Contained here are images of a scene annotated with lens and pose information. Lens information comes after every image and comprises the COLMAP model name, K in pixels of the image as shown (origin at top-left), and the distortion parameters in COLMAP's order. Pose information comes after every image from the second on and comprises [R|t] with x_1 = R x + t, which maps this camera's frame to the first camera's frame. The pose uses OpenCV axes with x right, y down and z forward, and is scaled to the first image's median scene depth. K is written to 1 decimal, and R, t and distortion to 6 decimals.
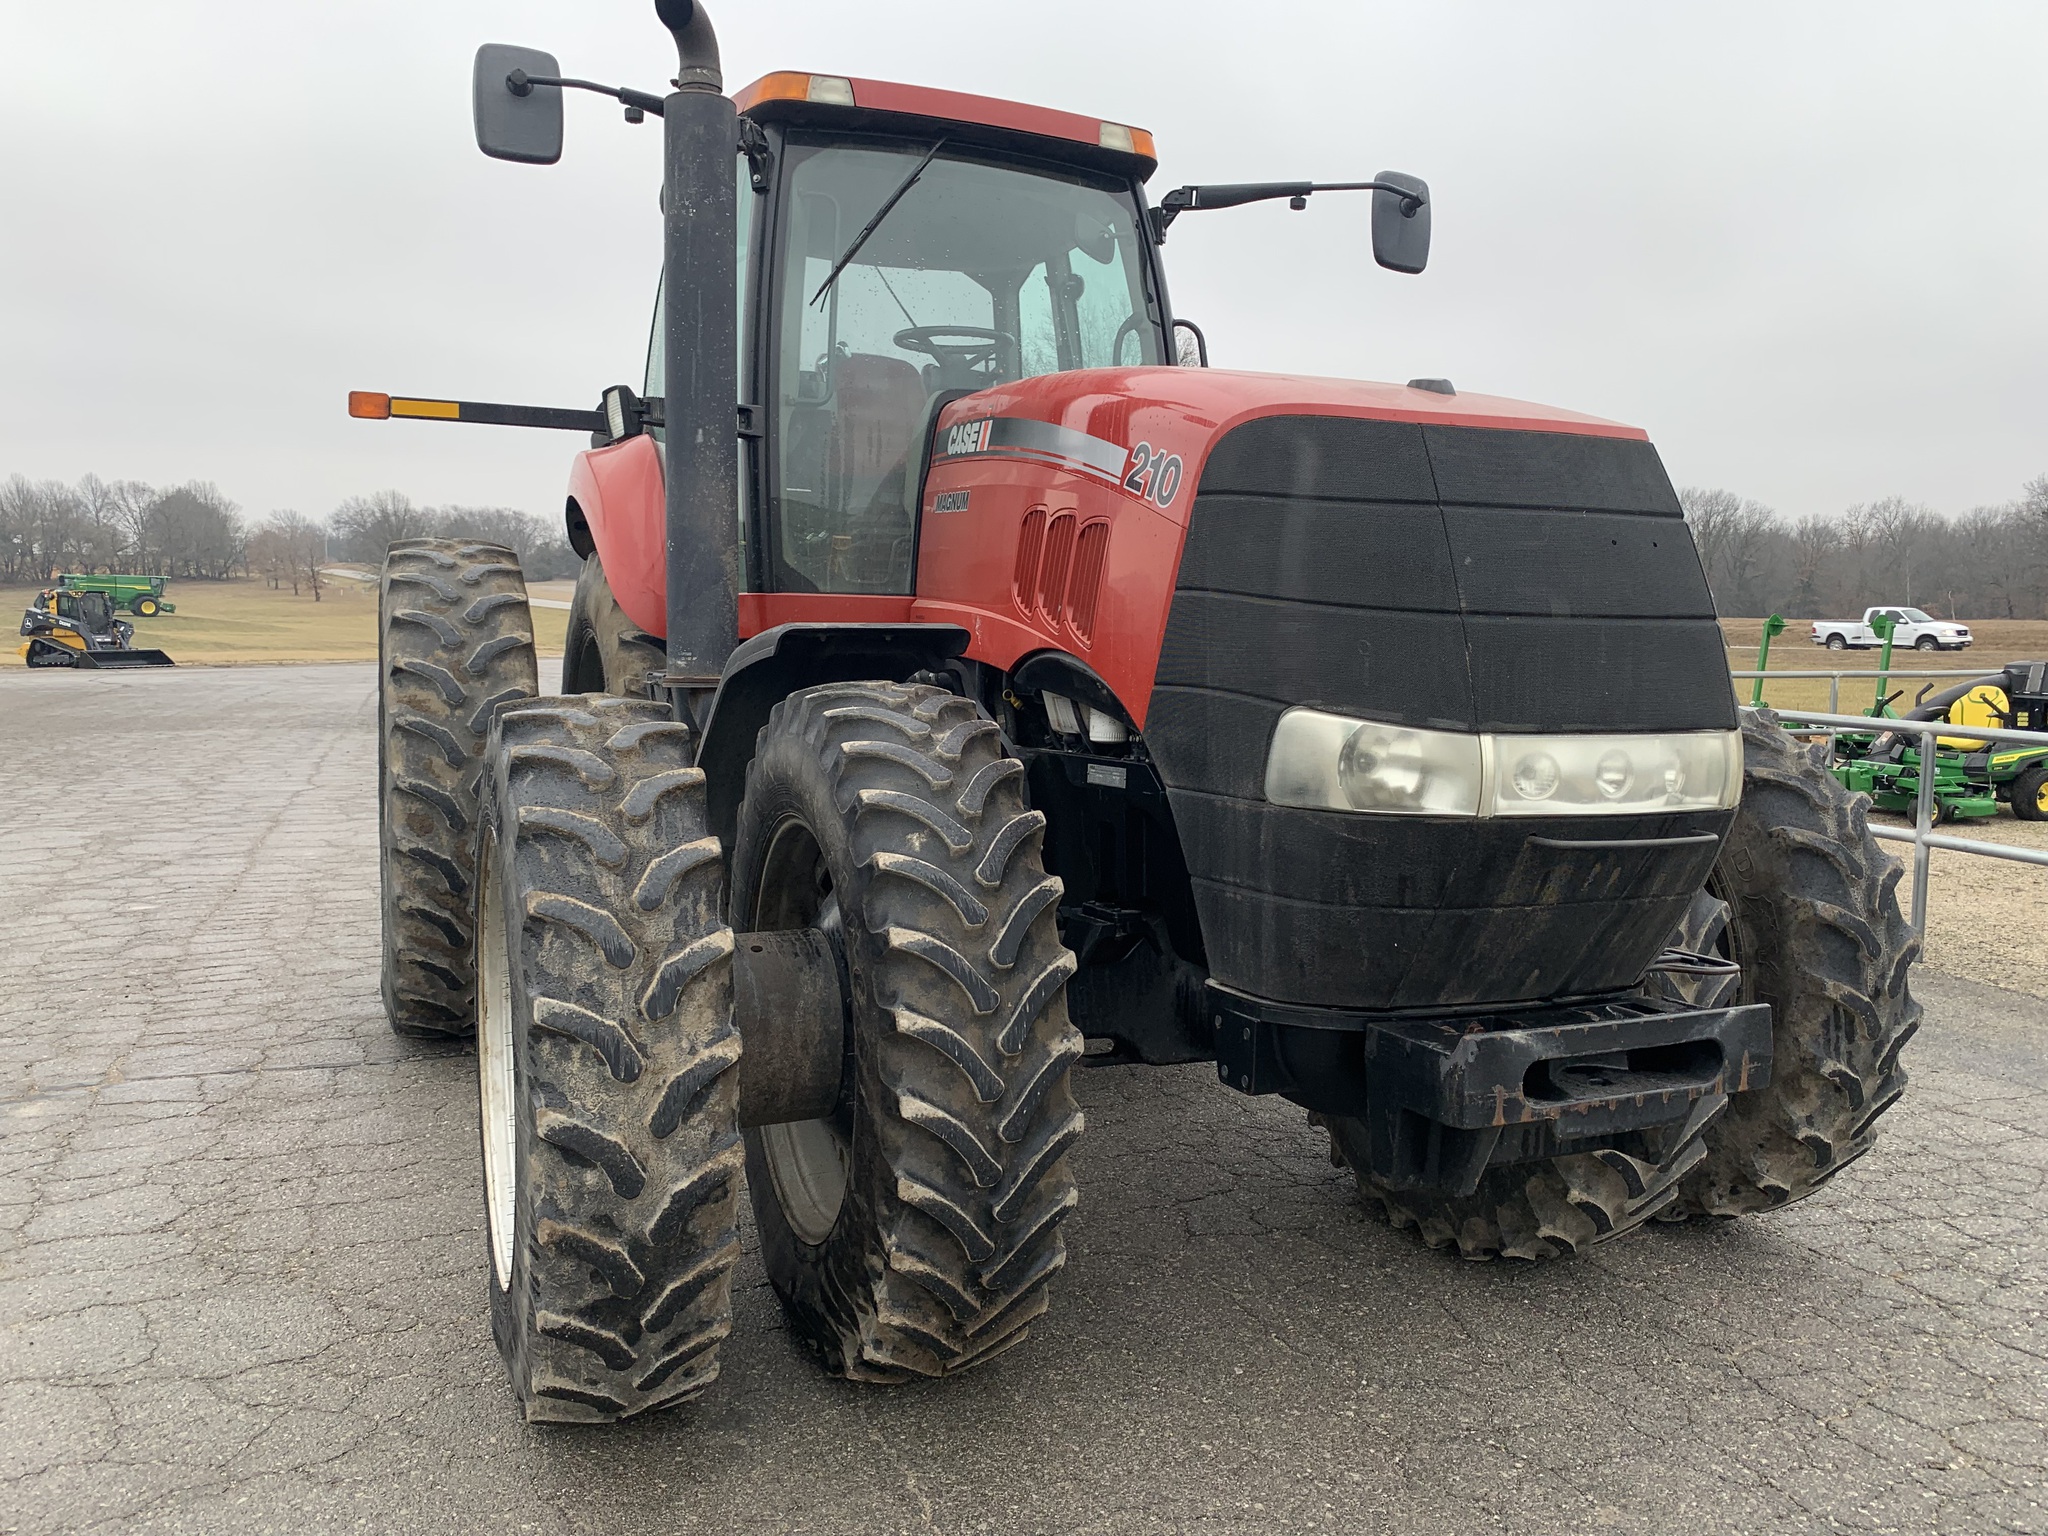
lens RADIAL K [[1572.6, 0, 1004.9], [0, 1572.6, 737.3], [0, 0, 1]] dist [0.043945, -0.061013]
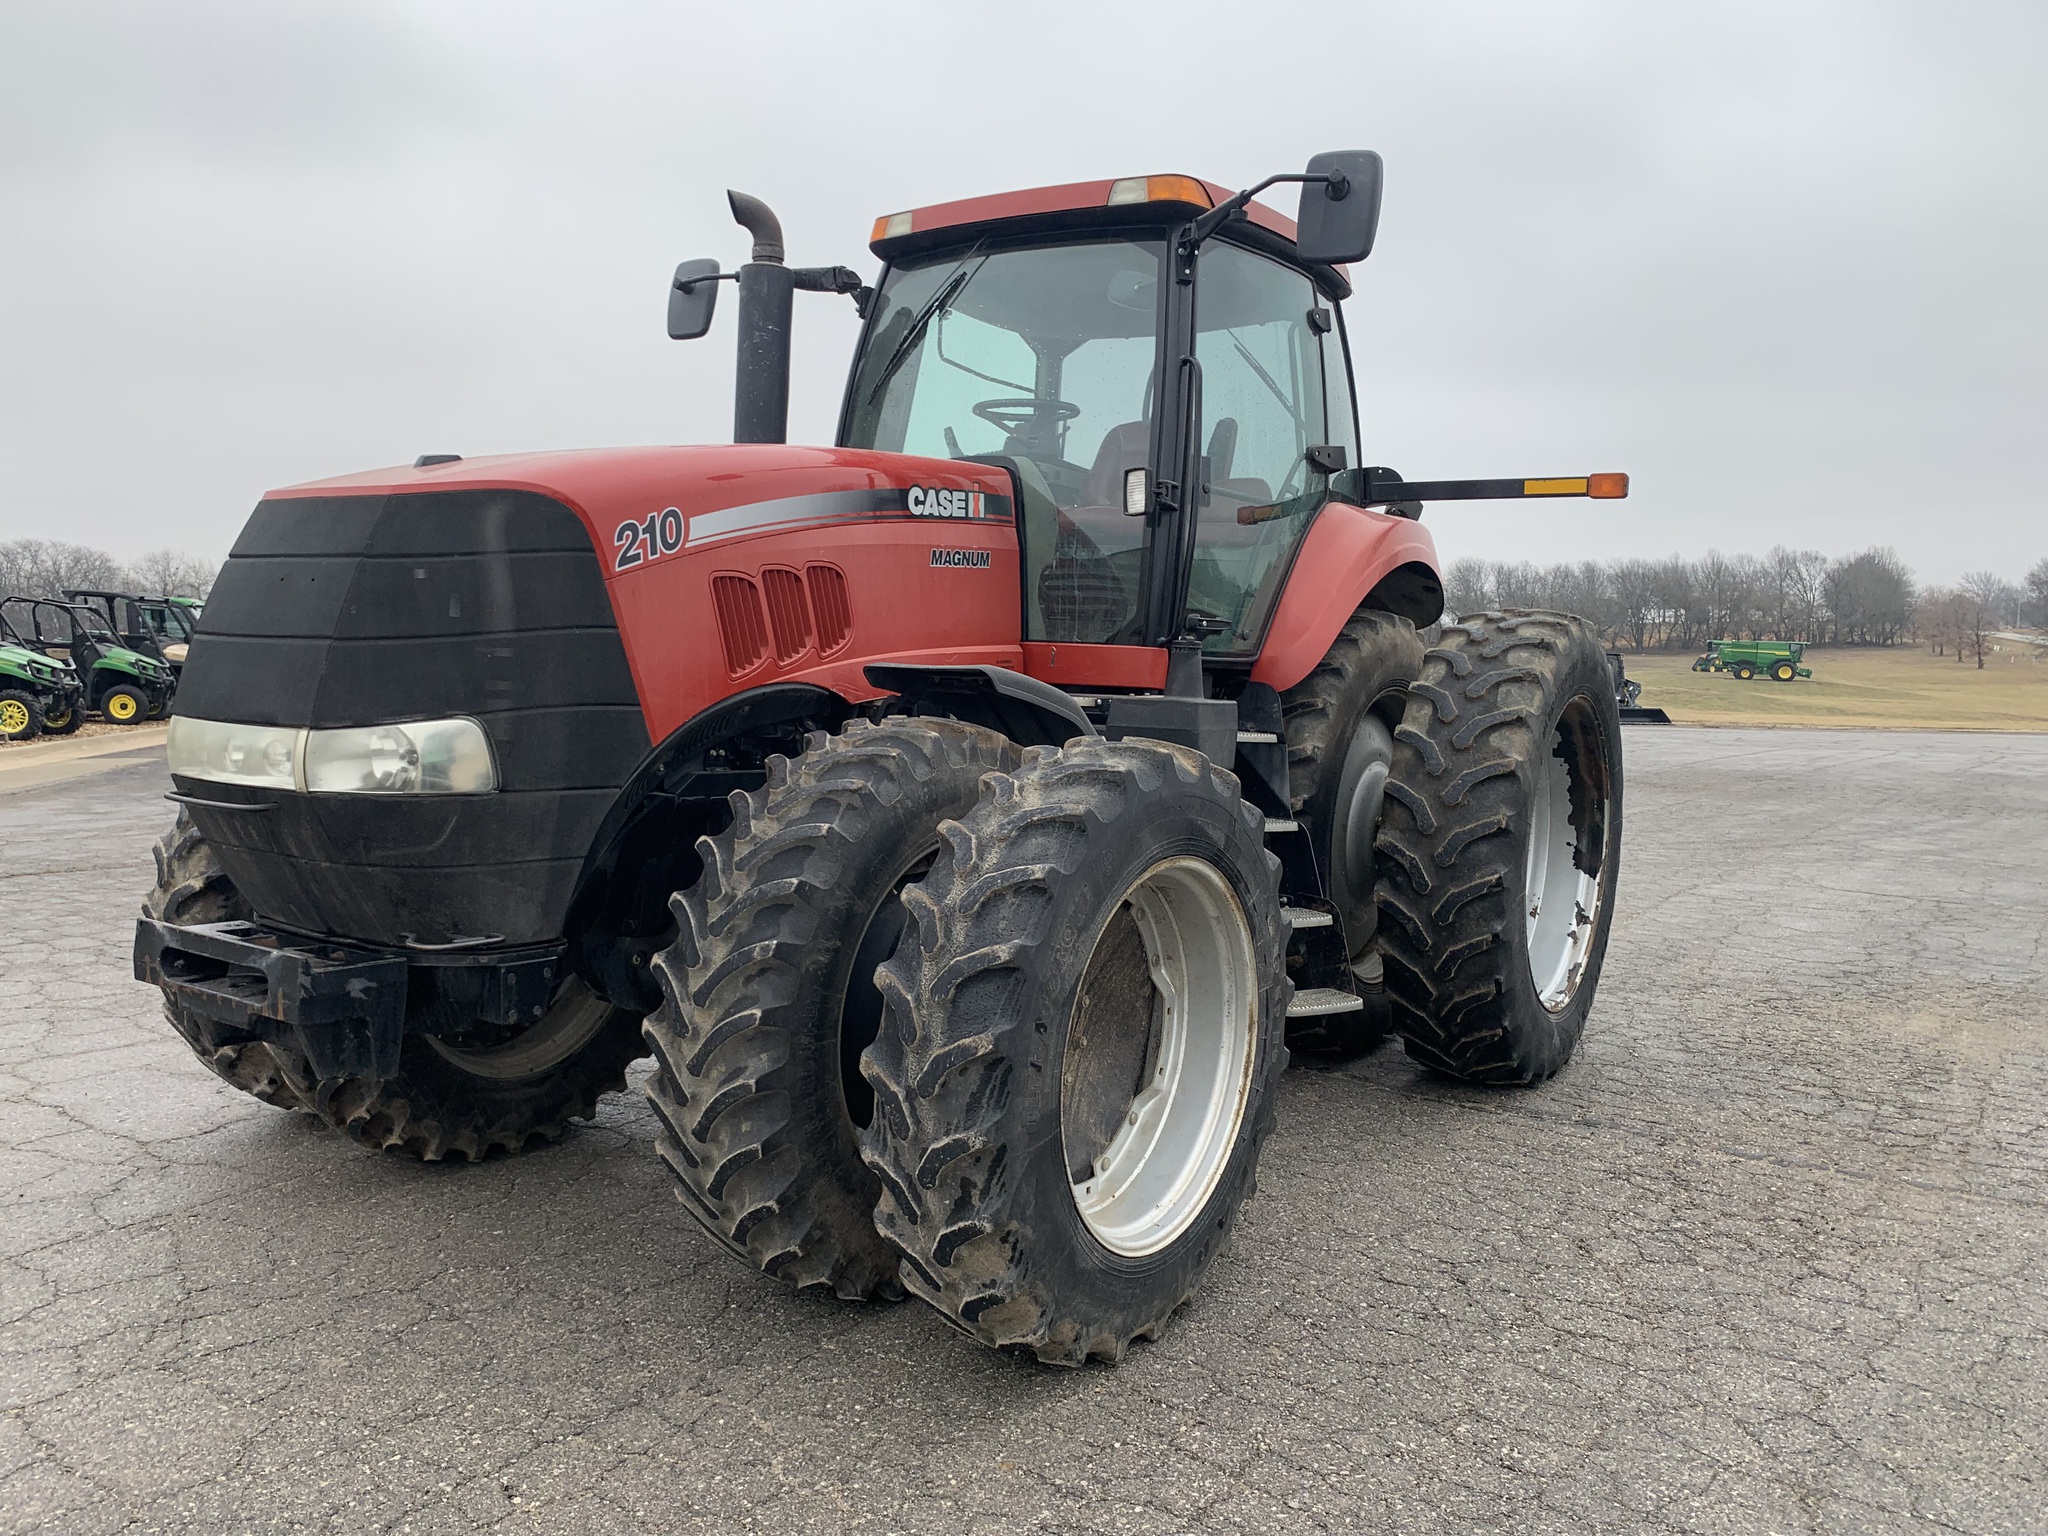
lens RADIAL K [[1543.2, 0, 979.4], [0, 1543.2, 765.5], [0, 0, 1]] dist [0.056758, -0.074658]
pose [[0.536823, 0.067291, -0.841007, 1.239595], [-0.086470, 0.995953, 0.024494, -0.036035], [0.839252, 0.059573, 0.540469, 0.555137]]
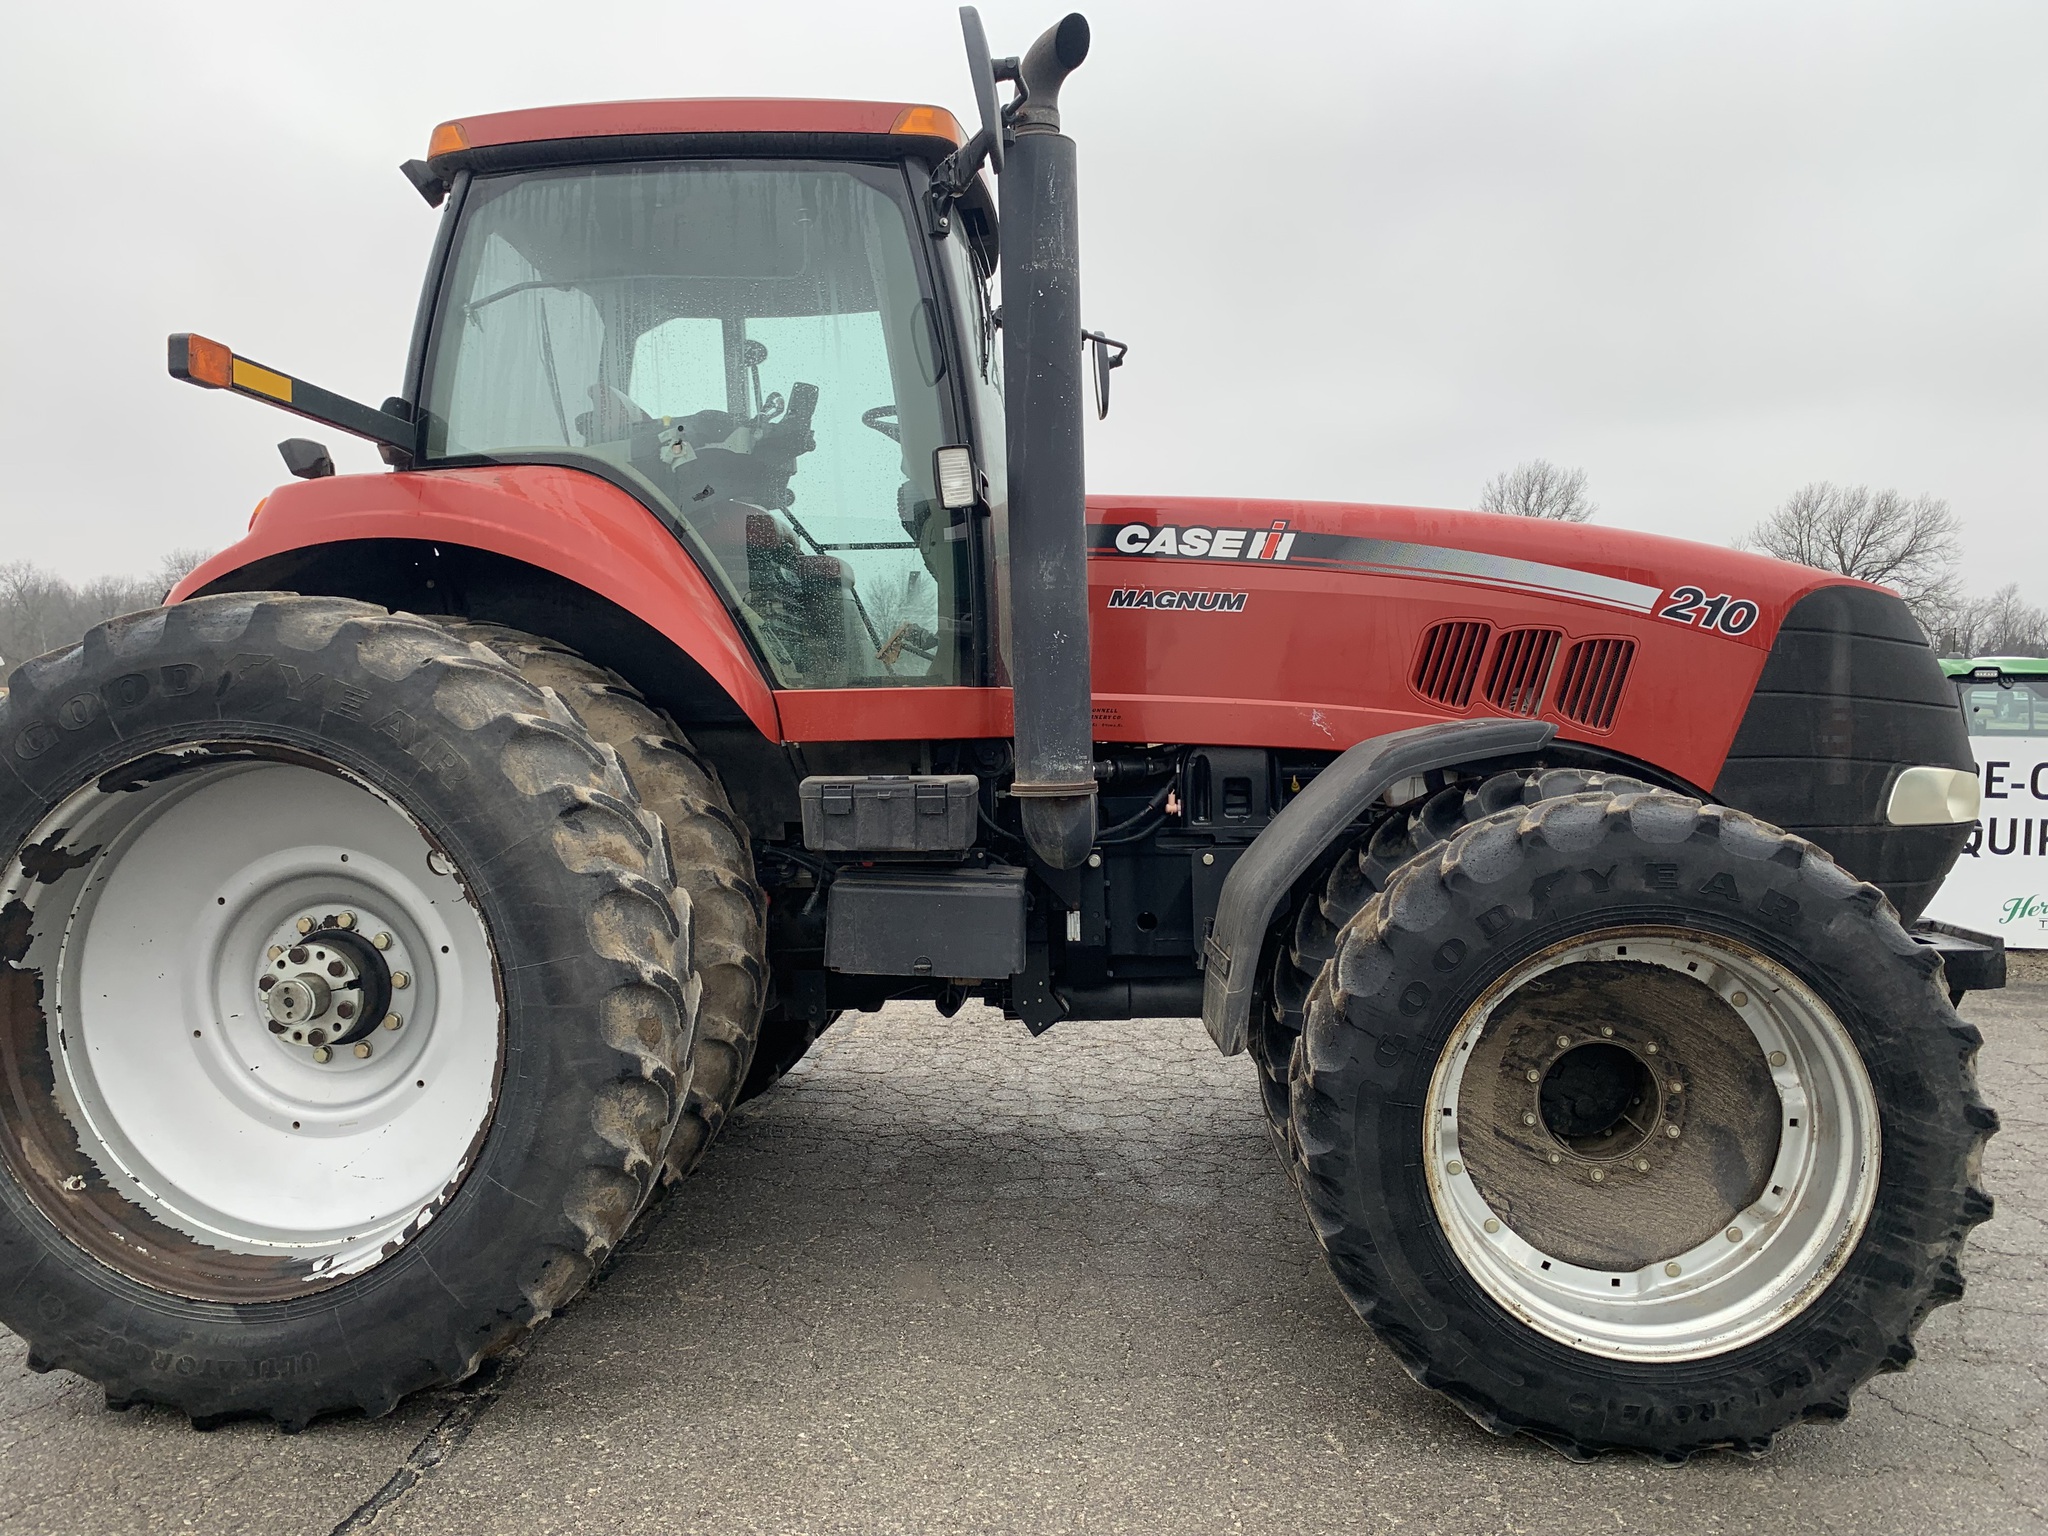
lens RADIAL K [[1572.6, 0, 1004.9], [0, 1572.6, 737.3], [0, 0, 1]] dist [0.043945, -0.061013]
pose [[0.461157, -0.034167, 0.886660, -1.208882], [0.070484, 0.997511, 0.001780, -0.082300], [-0.884515, 0.061674, 0.462418, 0.744830]]
